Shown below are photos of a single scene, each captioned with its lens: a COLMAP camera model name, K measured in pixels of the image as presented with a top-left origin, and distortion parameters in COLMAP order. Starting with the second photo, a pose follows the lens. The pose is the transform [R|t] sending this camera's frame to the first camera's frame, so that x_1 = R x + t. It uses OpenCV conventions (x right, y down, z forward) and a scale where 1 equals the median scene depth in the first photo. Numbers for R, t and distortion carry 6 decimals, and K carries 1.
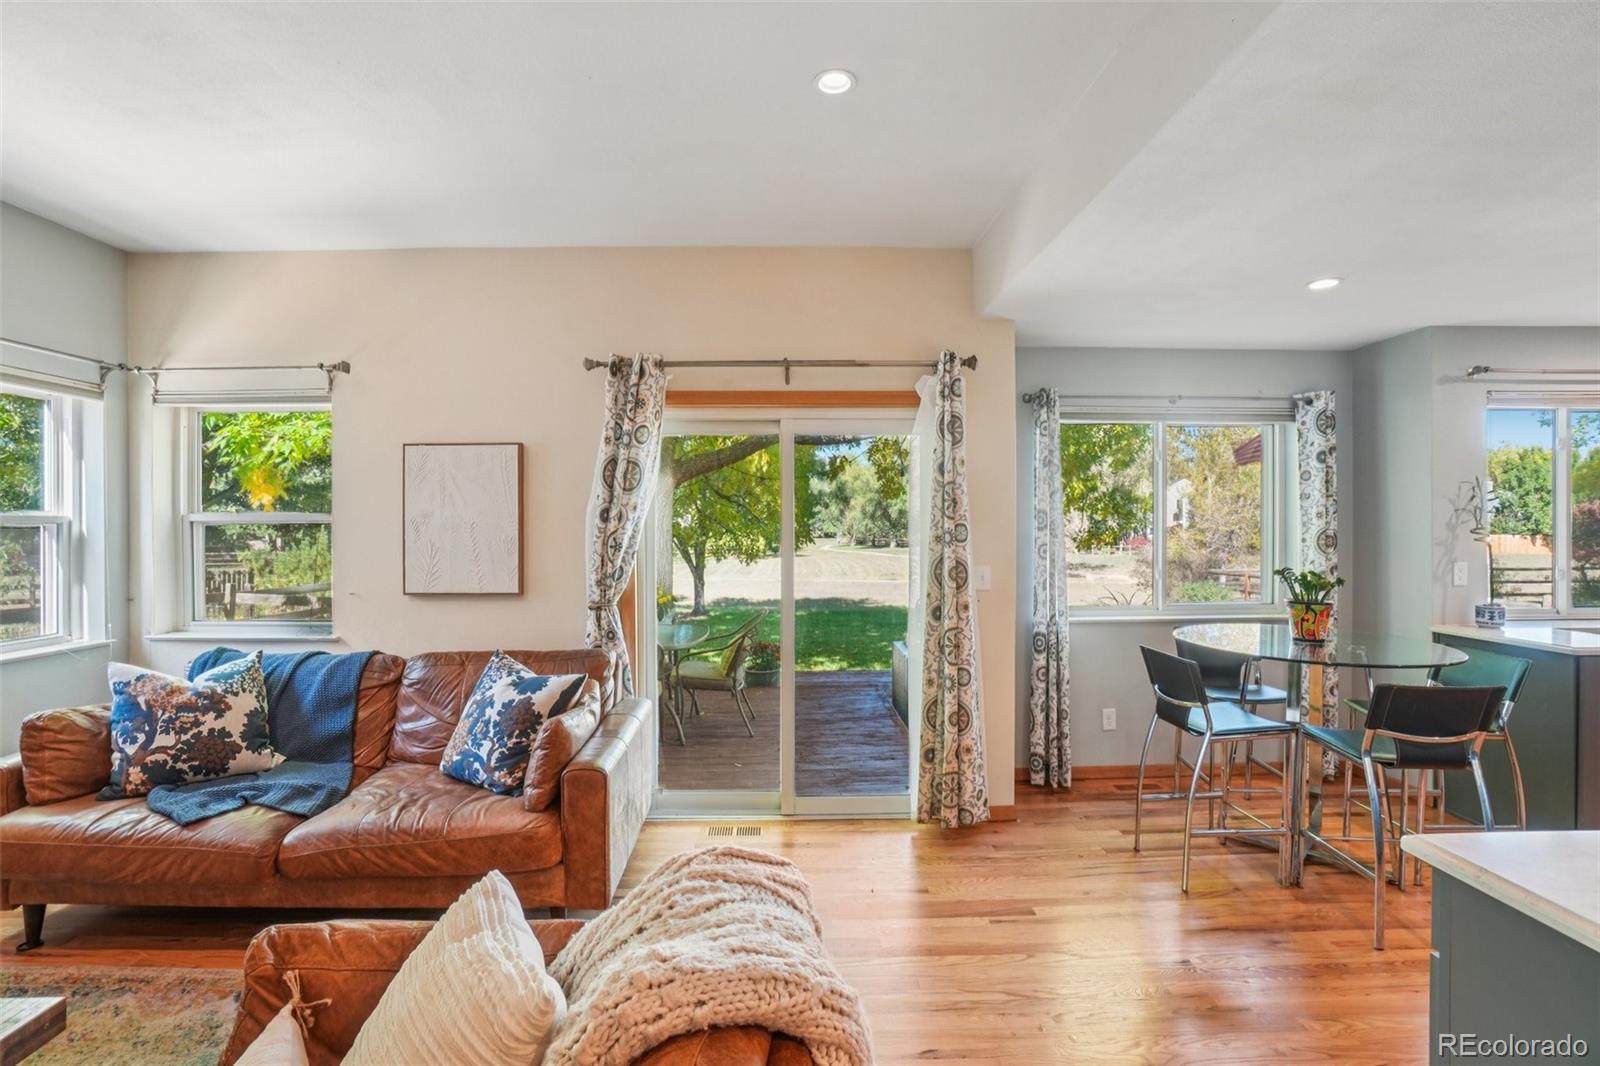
lens RADIAL K [[714.7, 0, 793.3], [0, 714.7, 527.9], [0, 0, 1]] dist [-0.057670, 0.018671]
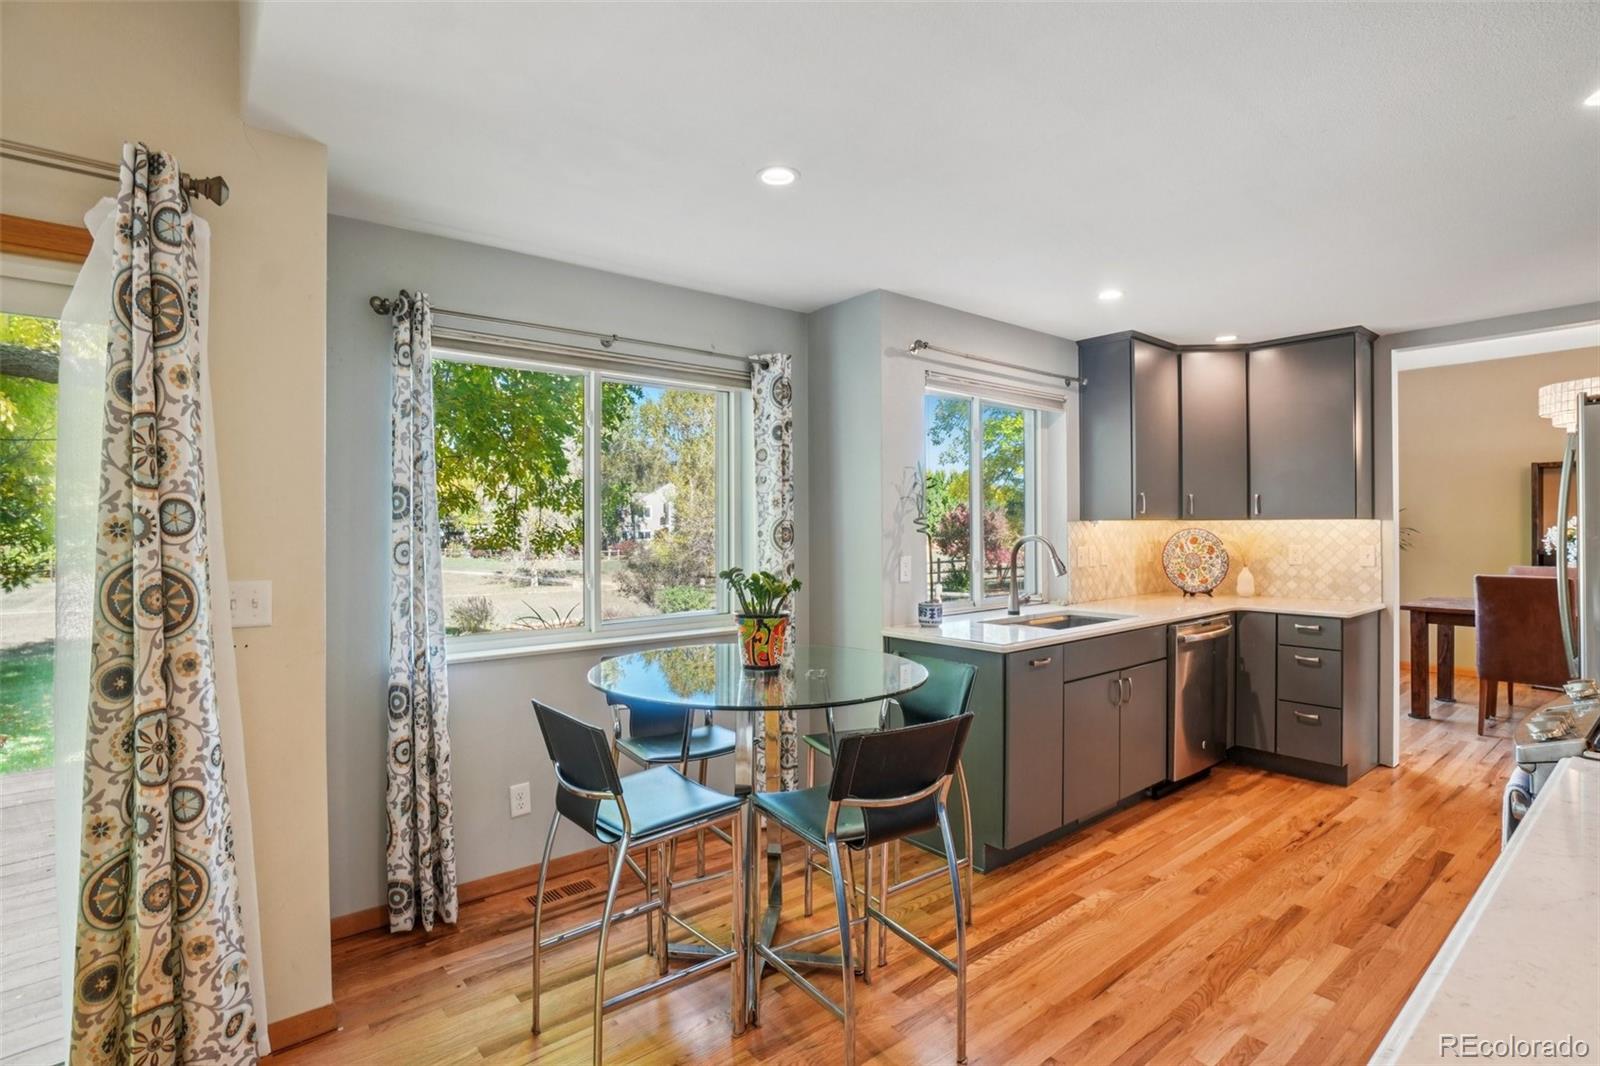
lens RADIAL K [[782.8, 0, 795.2], [0, 782.8, 522.1], [0, 0, 1]] dist [-0.036088, 0.010056]
pose [[0.787647, 0.003376, 0.616117, 0.242473], [0.005110, 0.999915, -0.012012, 0.018597], [-0.616105, 0.012610, 0.787563, 0.304313]]
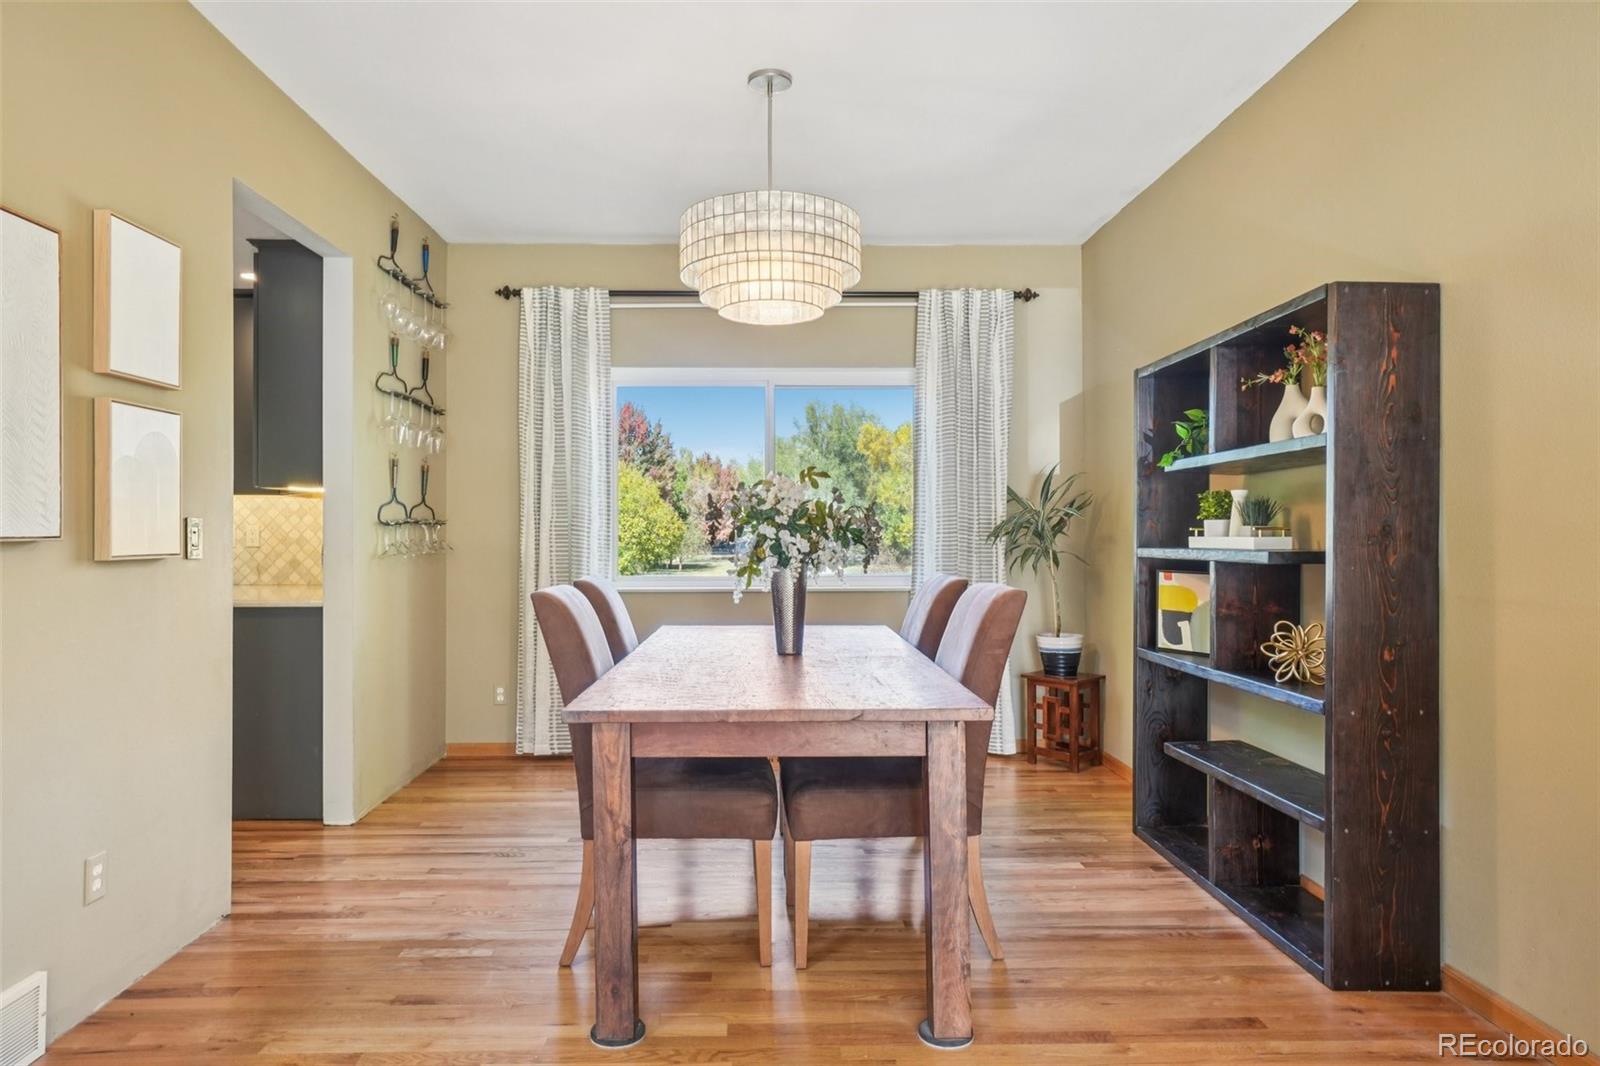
lens RADIAL K [[958.1, 0, 794.1], [0, 958.1, 530.1], [0, 0, 1]] dist [-0.003150, 0.007398]
pose [[0.999972, 0.006383, -0.003907, 2.506749], [-0.006423, 0.999927, -0.010258, 0.067254], [0.003841, 0.010283, 0.999940, -0.507692]]
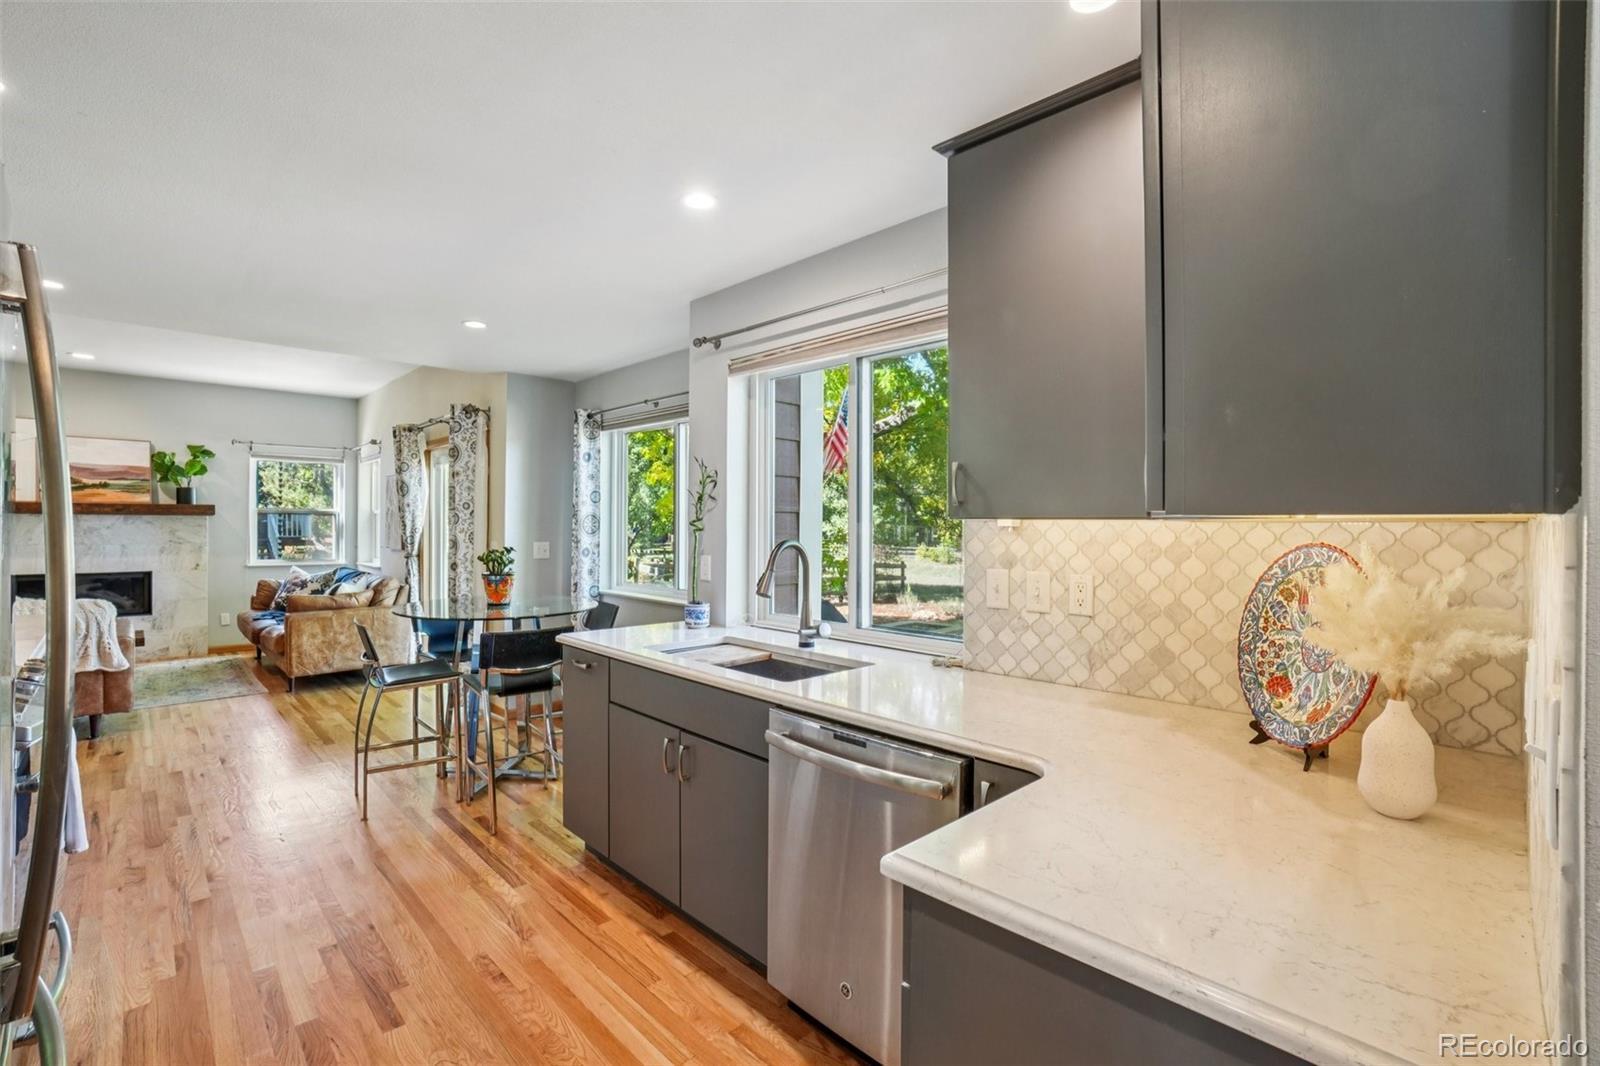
lens RADIAL K [[714.7, 0, 793.0], [0, 714.7, 532.5], [0, 0, 1]] dist [-0.057670, 0.018671]
pose [[0.678855, 0.018038, -0.734051, 1.877366], [-0.015415, 0.999828, 0.010313, 0.009499], [0.734111, 0.004314, 0.679016, 0.485078]]
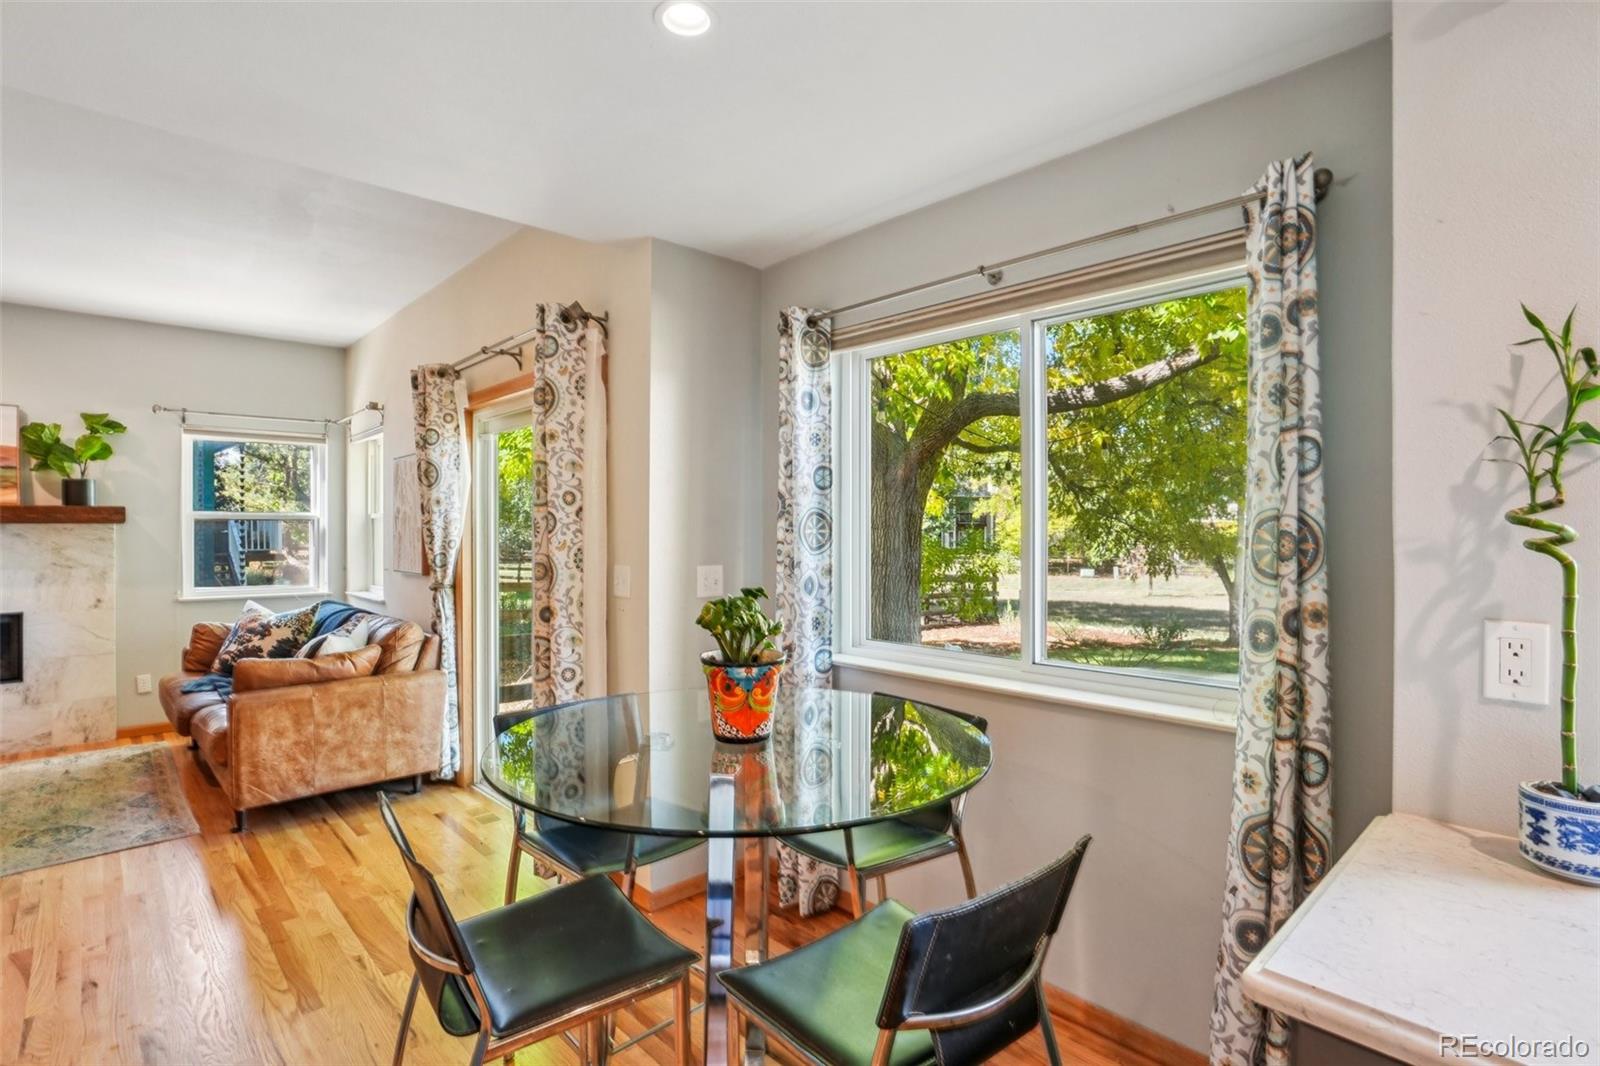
lens RADIAL K [[782.8, 0, 797.0], [0, 782.8, 534.3], [0, 0, 1]] dist [-0.036088, 0.010056]
pose [[0.665951, 0.006955, -0.745964, 1.091135], [-0.005686, 0.999975, 0.004247, 0.014396], [0.745974, 0.001414, 0.665973, 0.610482]]
